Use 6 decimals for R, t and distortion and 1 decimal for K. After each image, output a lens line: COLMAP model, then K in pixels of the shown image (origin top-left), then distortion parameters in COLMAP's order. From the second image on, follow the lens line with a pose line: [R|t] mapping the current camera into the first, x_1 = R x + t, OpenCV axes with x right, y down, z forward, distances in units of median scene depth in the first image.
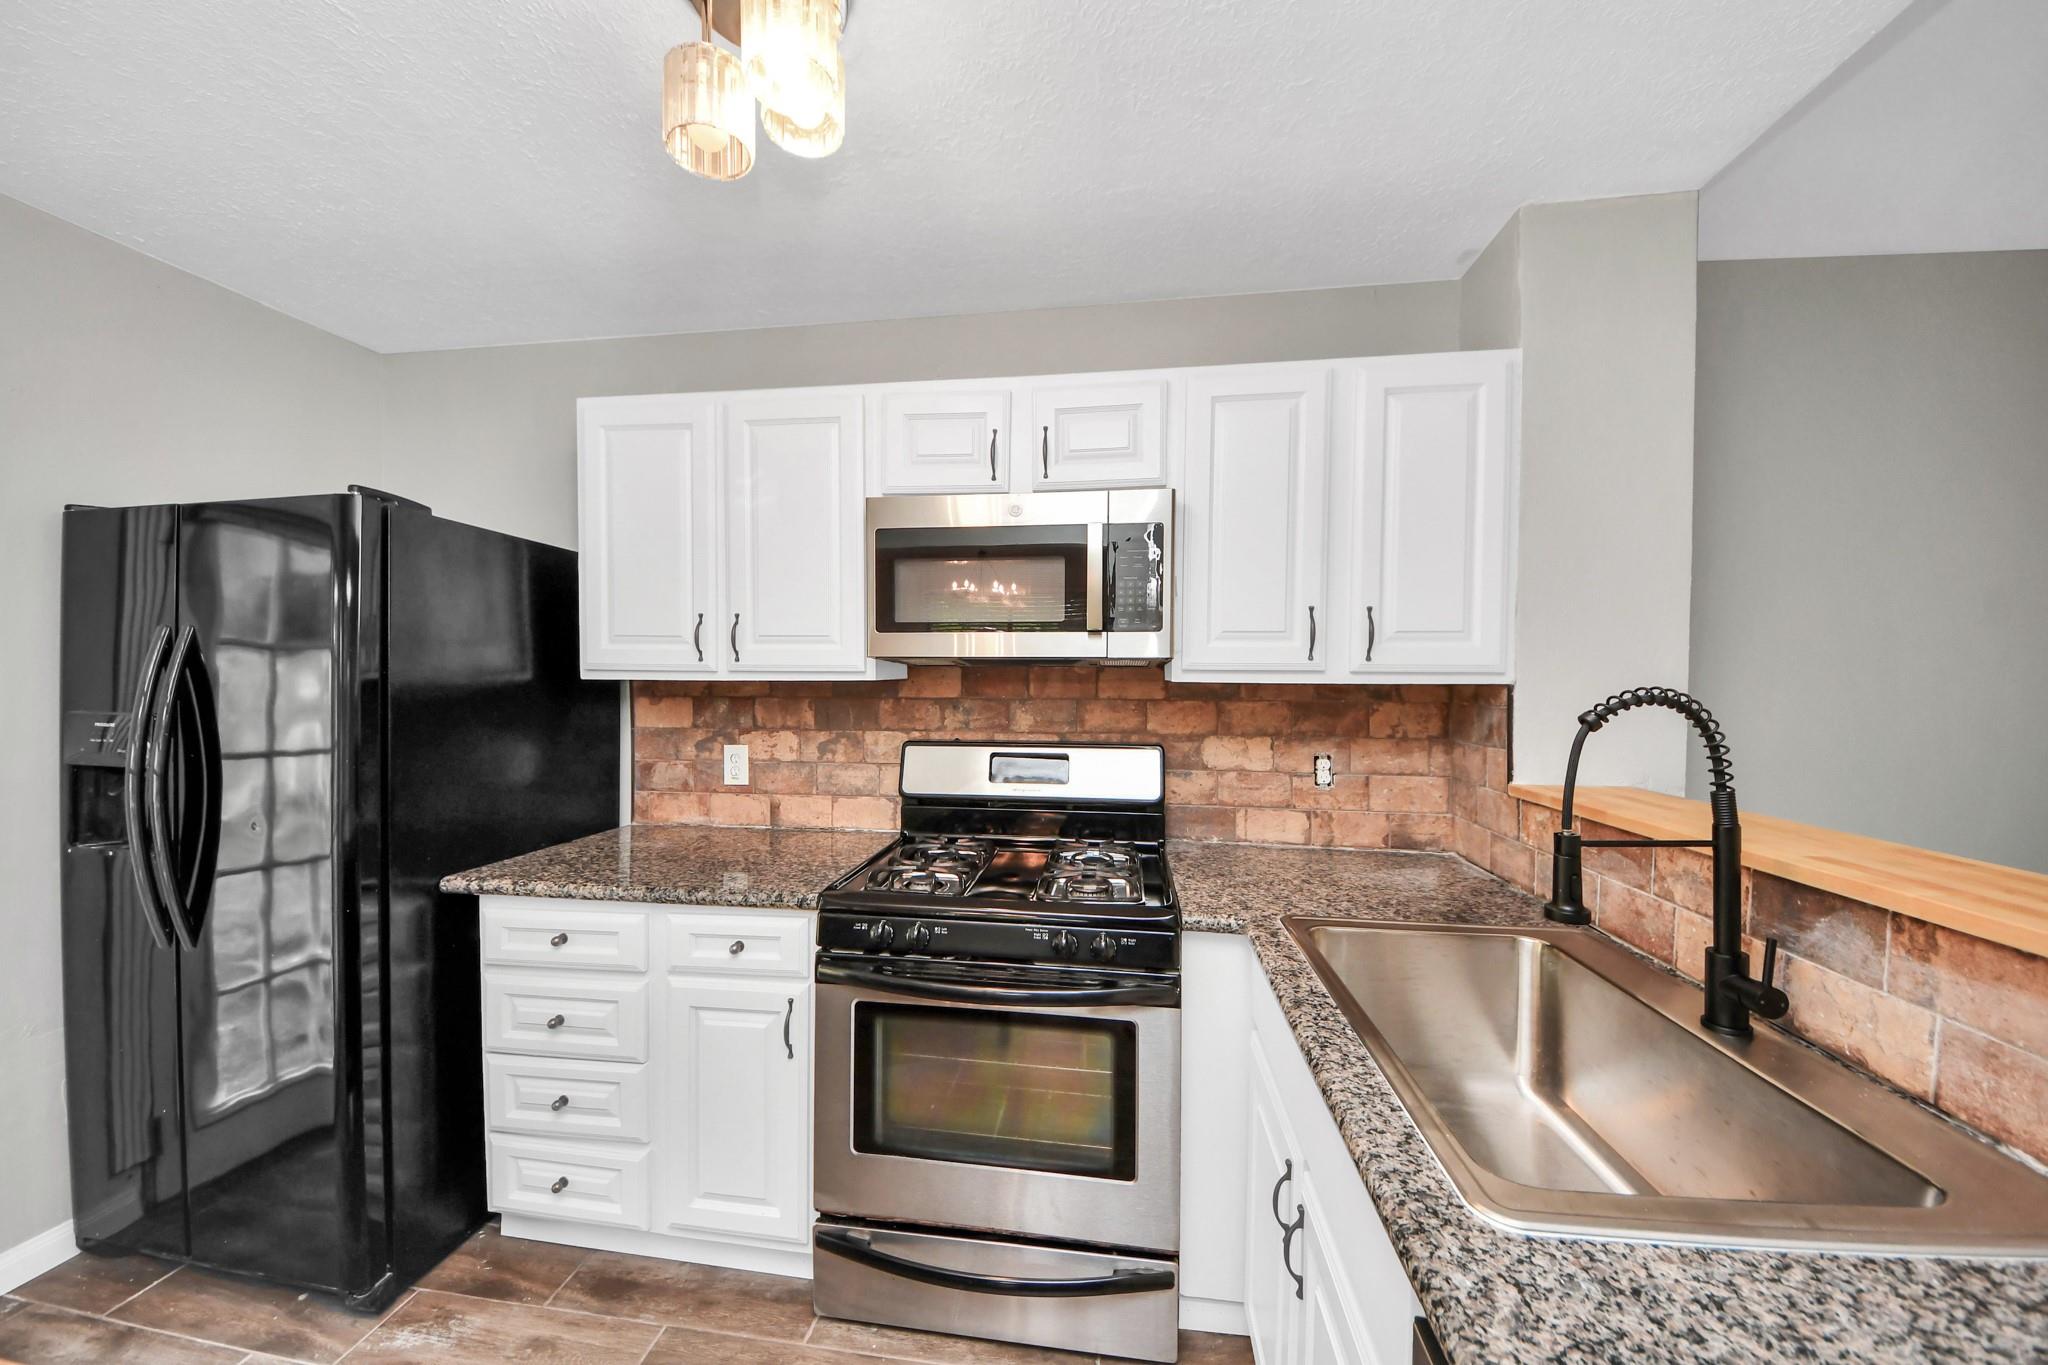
lens RADIAL K [[706.7, 0, 1024.0], [0, 706.7, 682.5], [0, 0, 1]] dist [0.007071, -0.008429]
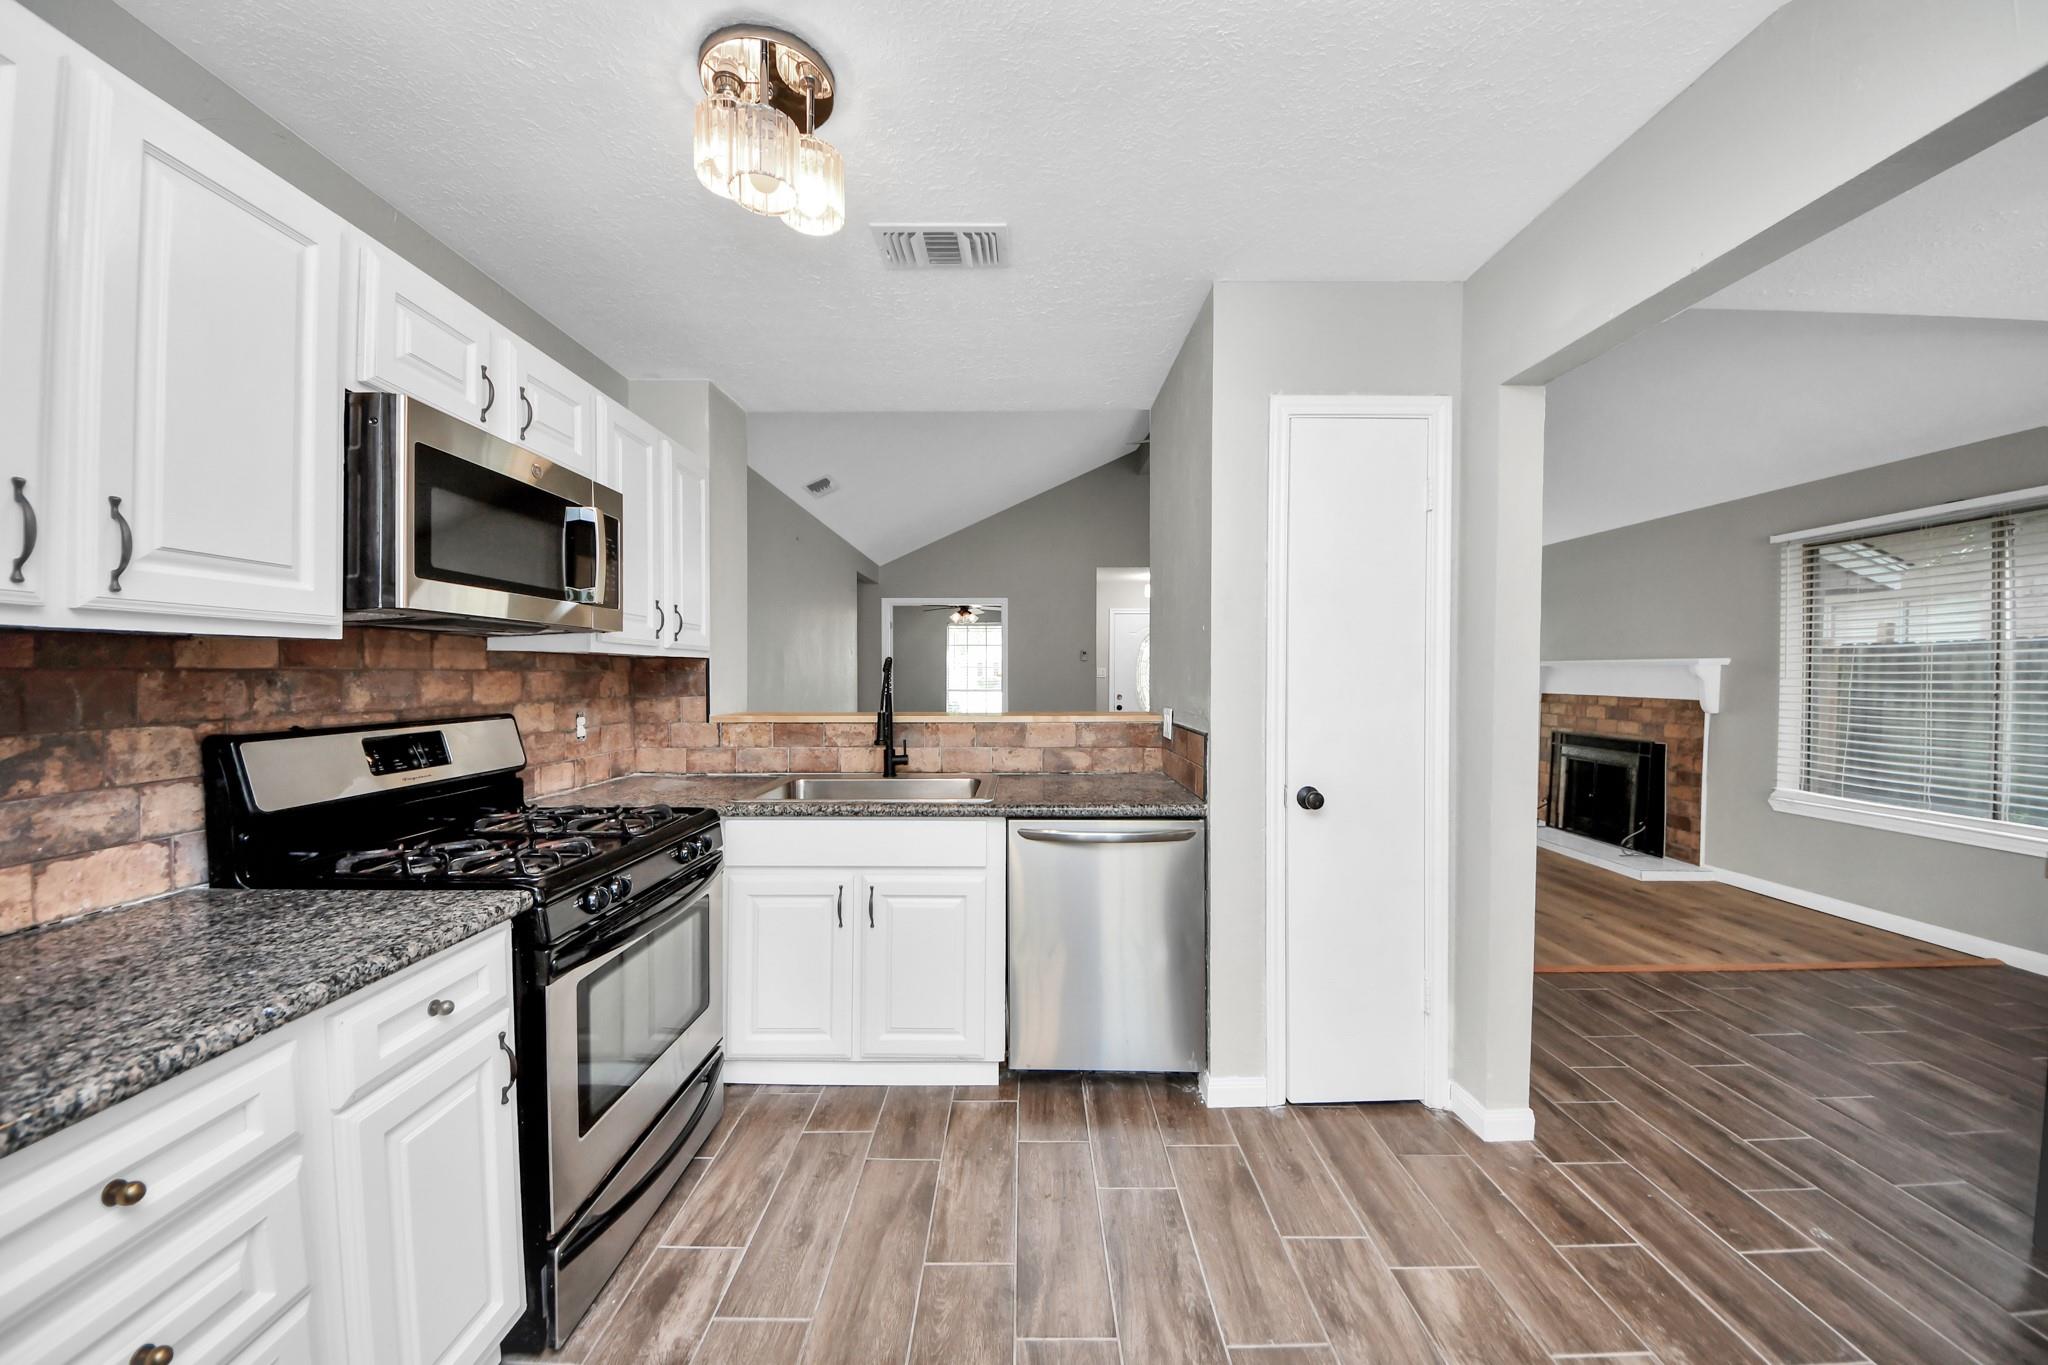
lens RADIAL K [[706.7, 0, 1024.0], [0, 706.7, 682.5], [0, 0, 1]] dist [0.007071, -0.008429]
pose [[-0.131985, -0.019246, 0.991065, -0.920825], [0.005991, 0.999778, 0.020213, 0.027030], [-0.991234, 0.008606, -0.131840, 0.390365]]
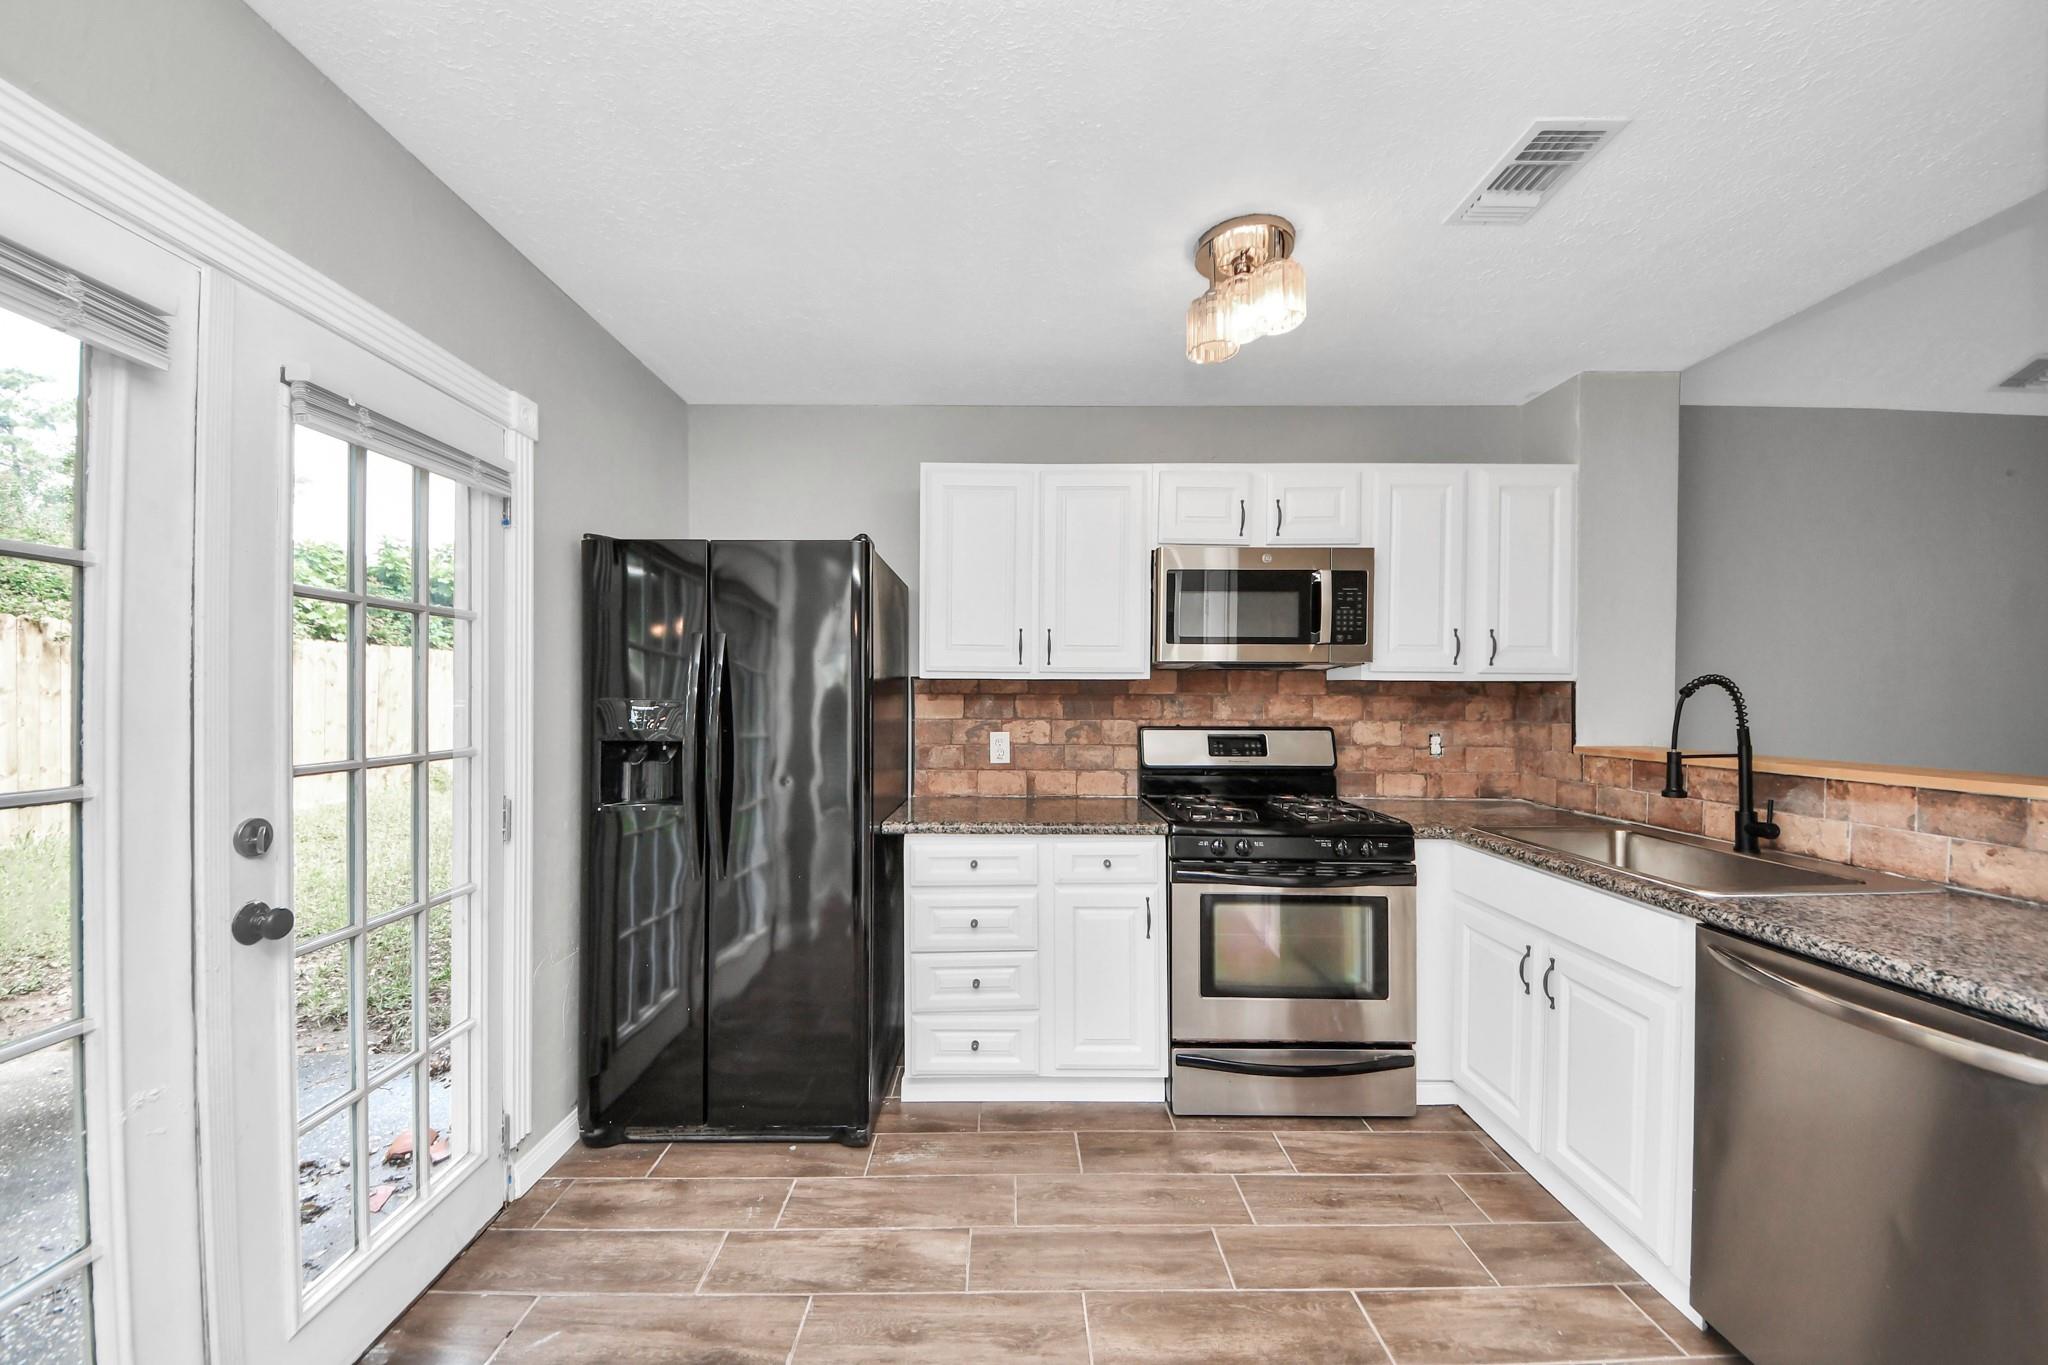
lens RADIAL K [[746.6, 0, 1007.9], [0, 746.6, 691.1], [0, 0, 1]] dist [0.000867, -0.009547]
pose [[0.990253, -0.000025, 0.139282, -0.631748], [0.001939, 0.999906, -0.013609, 0.036503], [-0.139268, 0.013746, 0.990159, -0.358564]]
